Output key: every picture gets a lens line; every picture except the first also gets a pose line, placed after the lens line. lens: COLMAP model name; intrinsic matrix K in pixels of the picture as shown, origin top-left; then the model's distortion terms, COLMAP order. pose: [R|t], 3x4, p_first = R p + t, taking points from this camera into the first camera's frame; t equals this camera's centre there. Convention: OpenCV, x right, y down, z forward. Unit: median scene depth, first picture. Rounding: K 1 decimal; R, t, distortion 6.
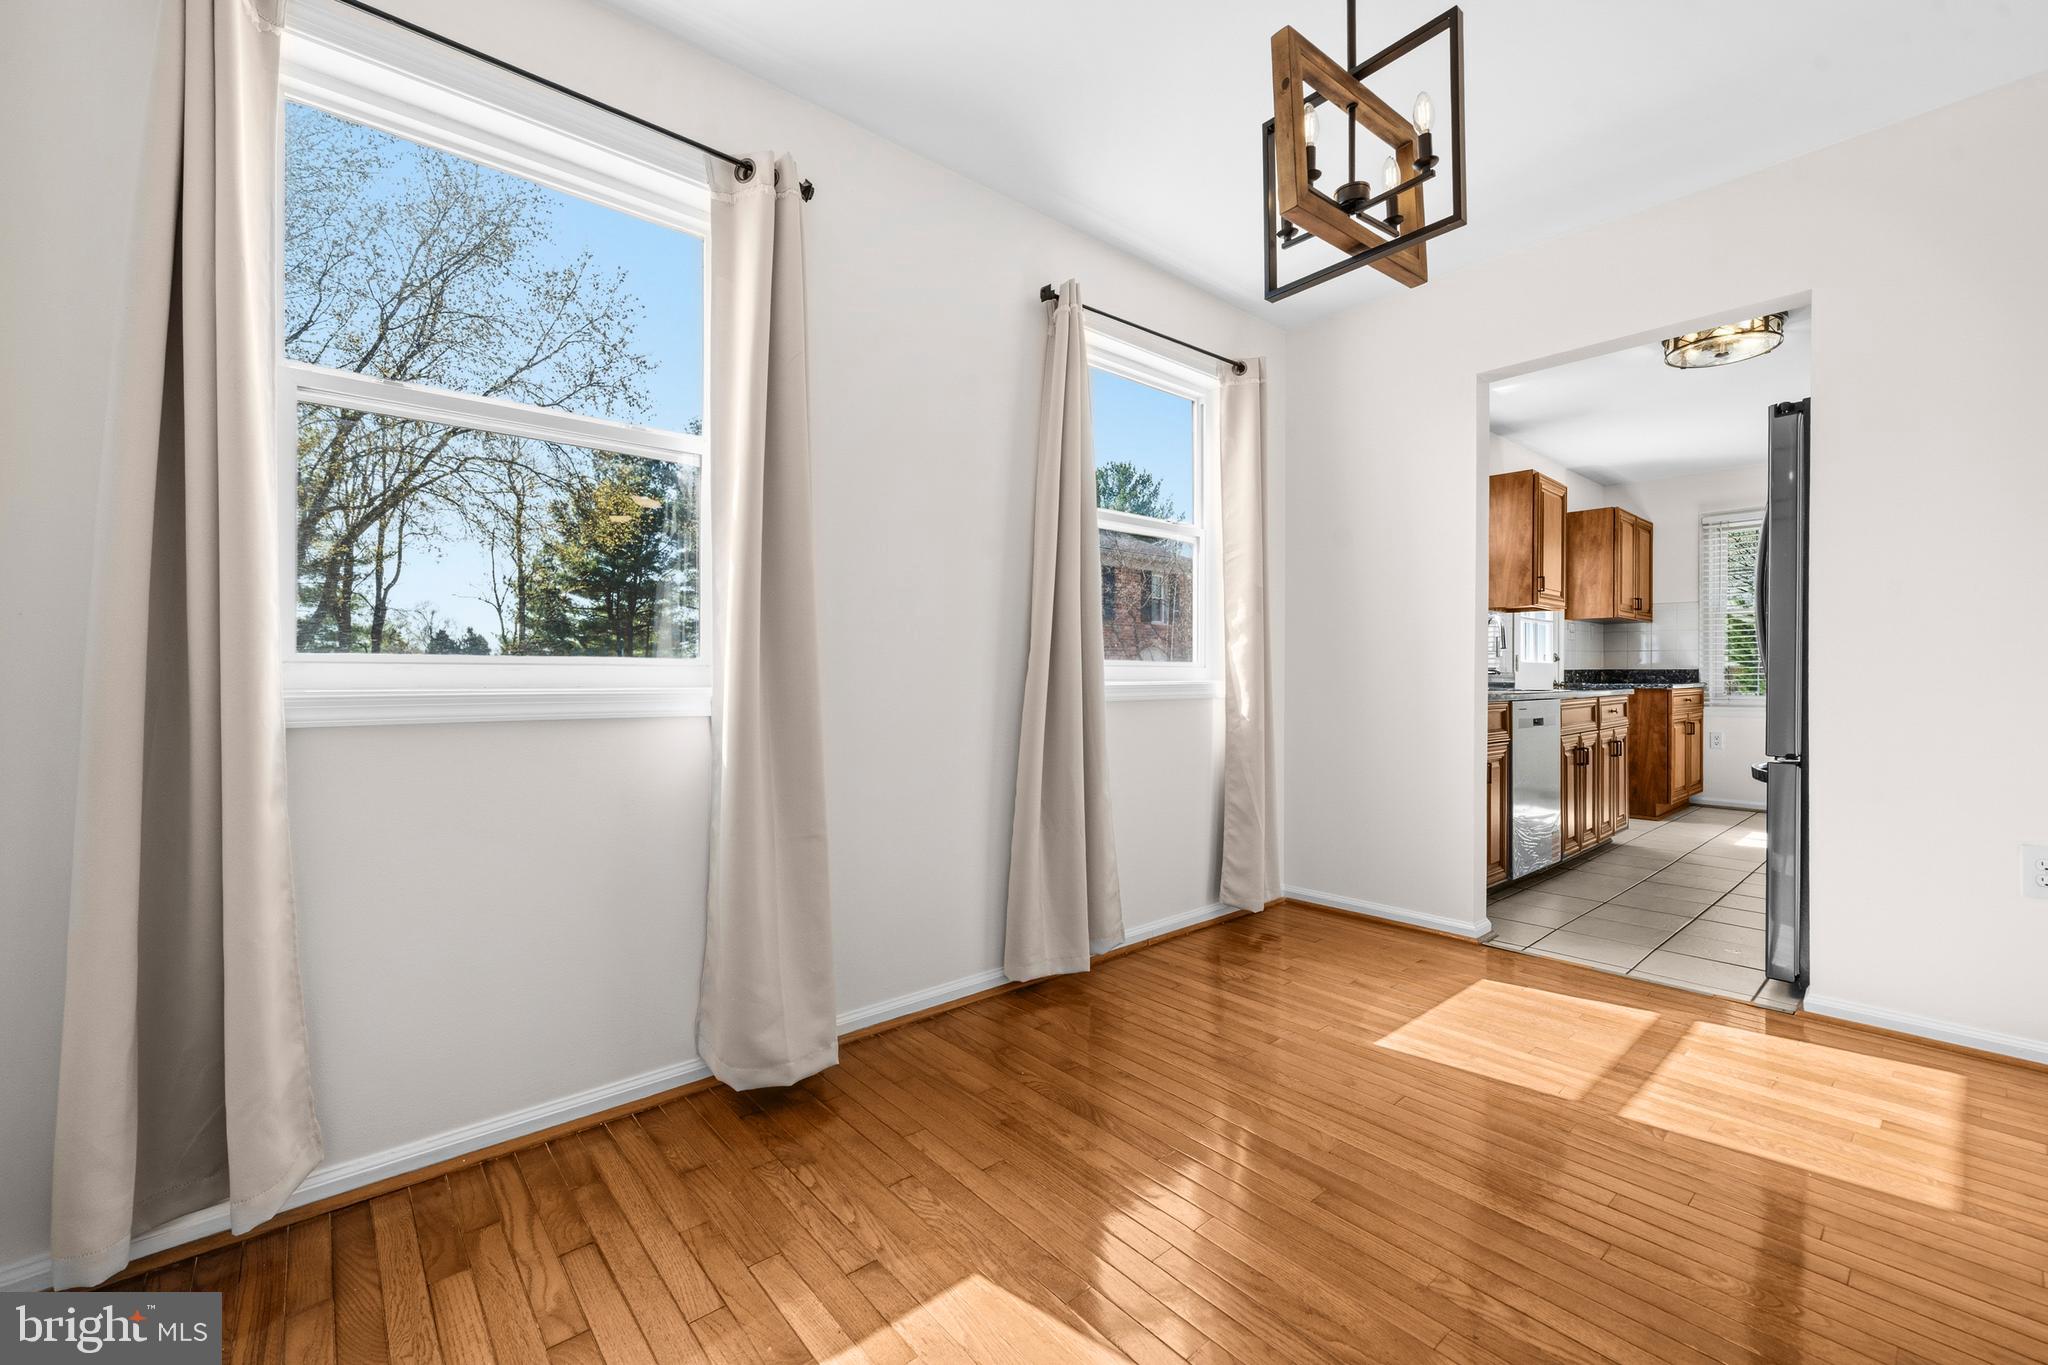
lens RADIAL K [[834.7, 0, 1026.9], [0, 834.7, 677.1], [0, 0, 1]] dist [0.000341, 0.000037]
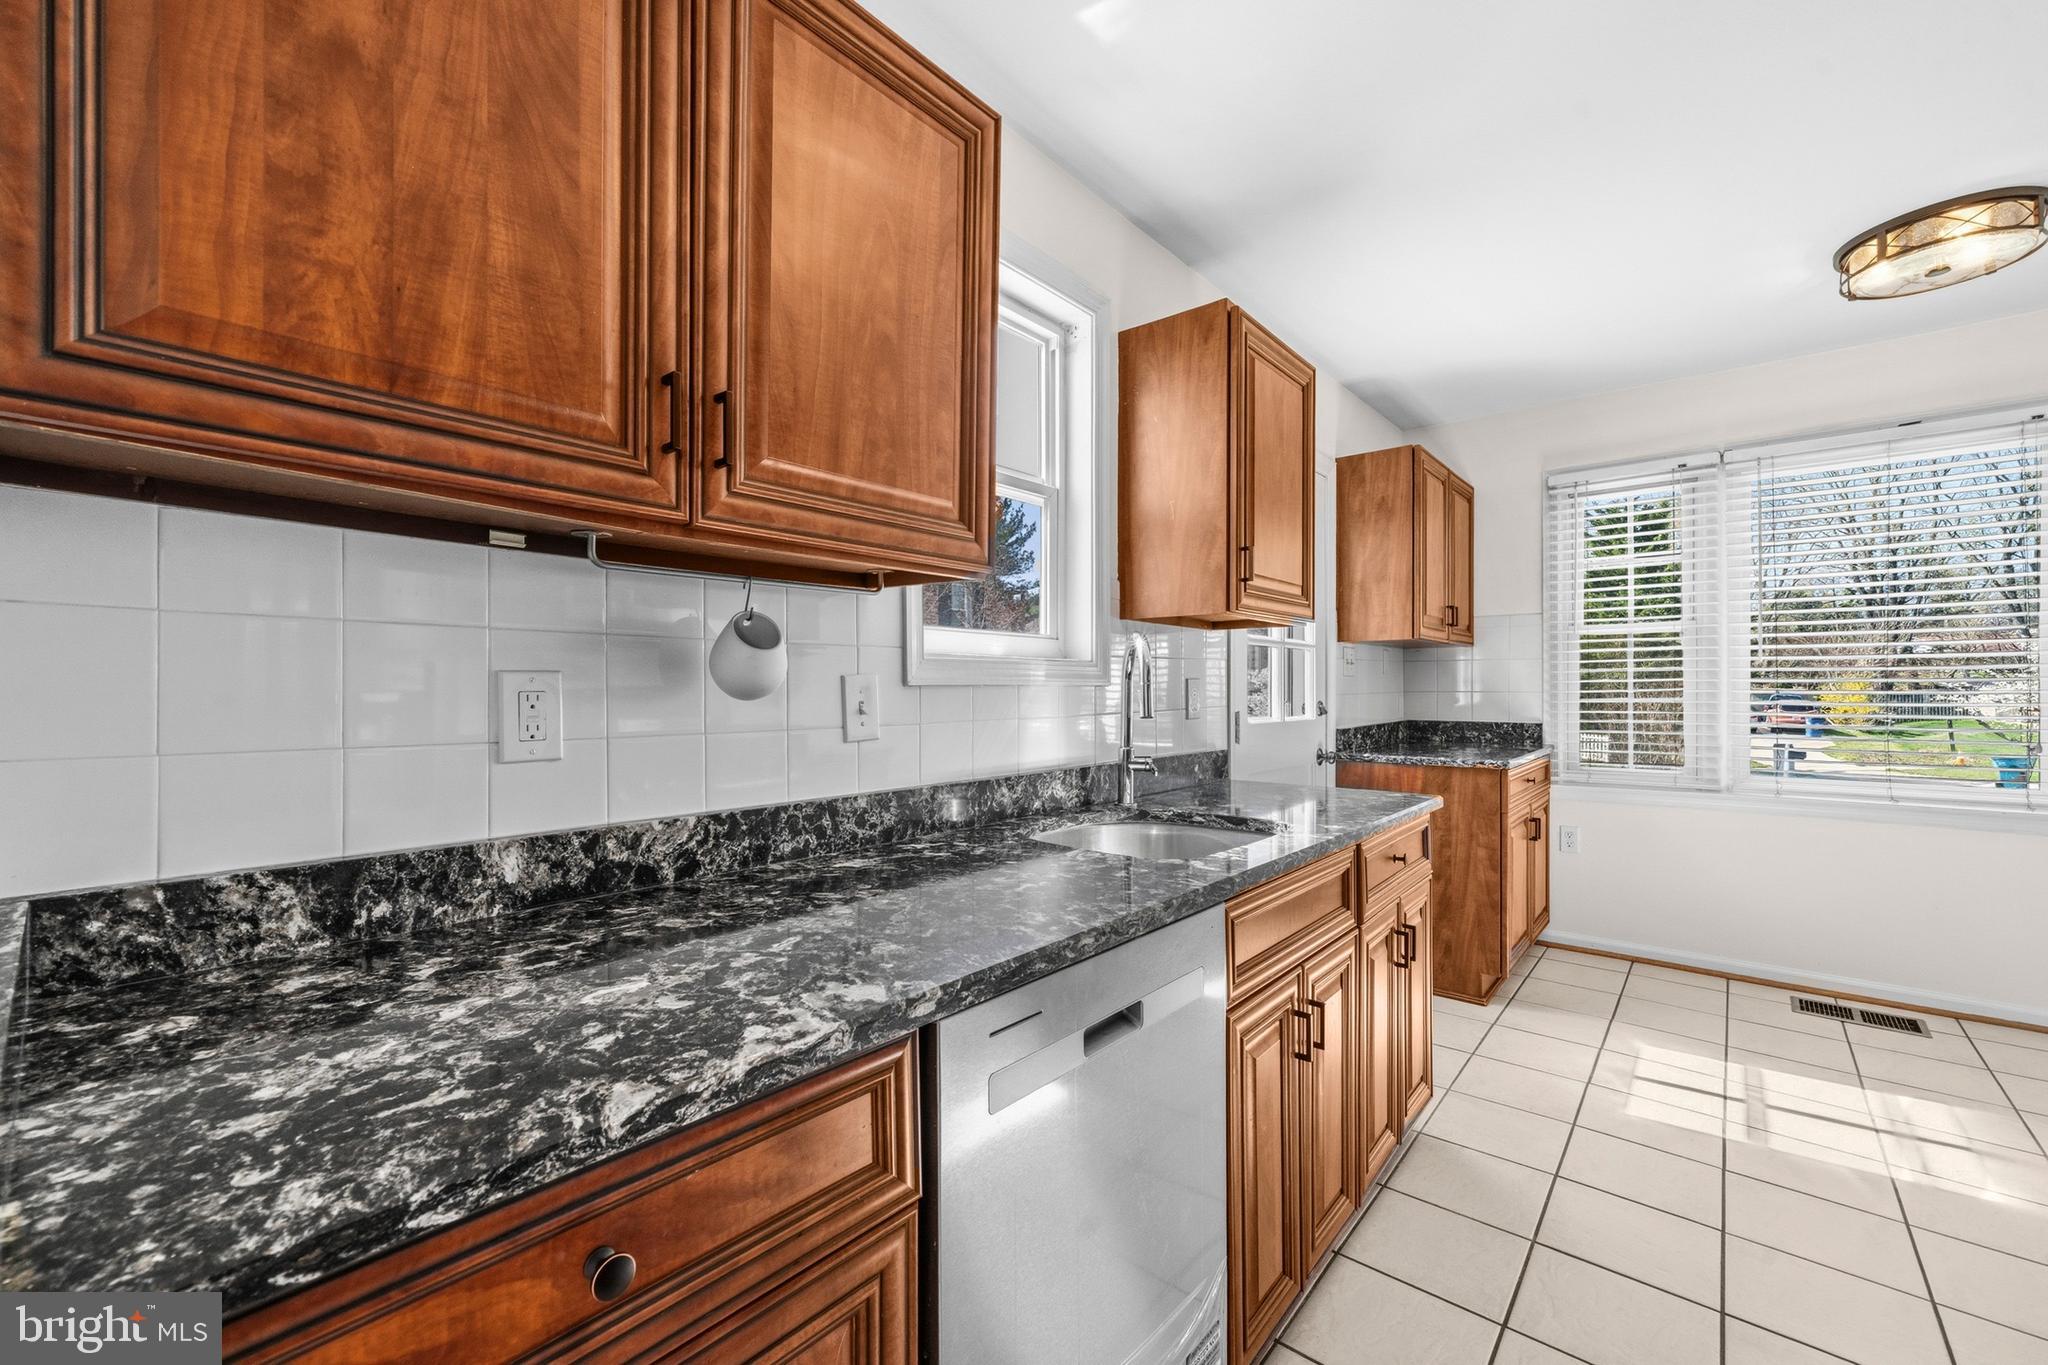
lens RADIAL K [[834.7, 0, 1019.8], [0, 834.7, 686.1], [0, 0, 1]] dist [0.000341, 0.000037]
pose [[0.988581, -0.003249, 0.150655, 0.341480], [0.003378, 0.999994, -0.000605, -0.038857], [-0.150652, 0.001107, 0.988586, 0.463499]]
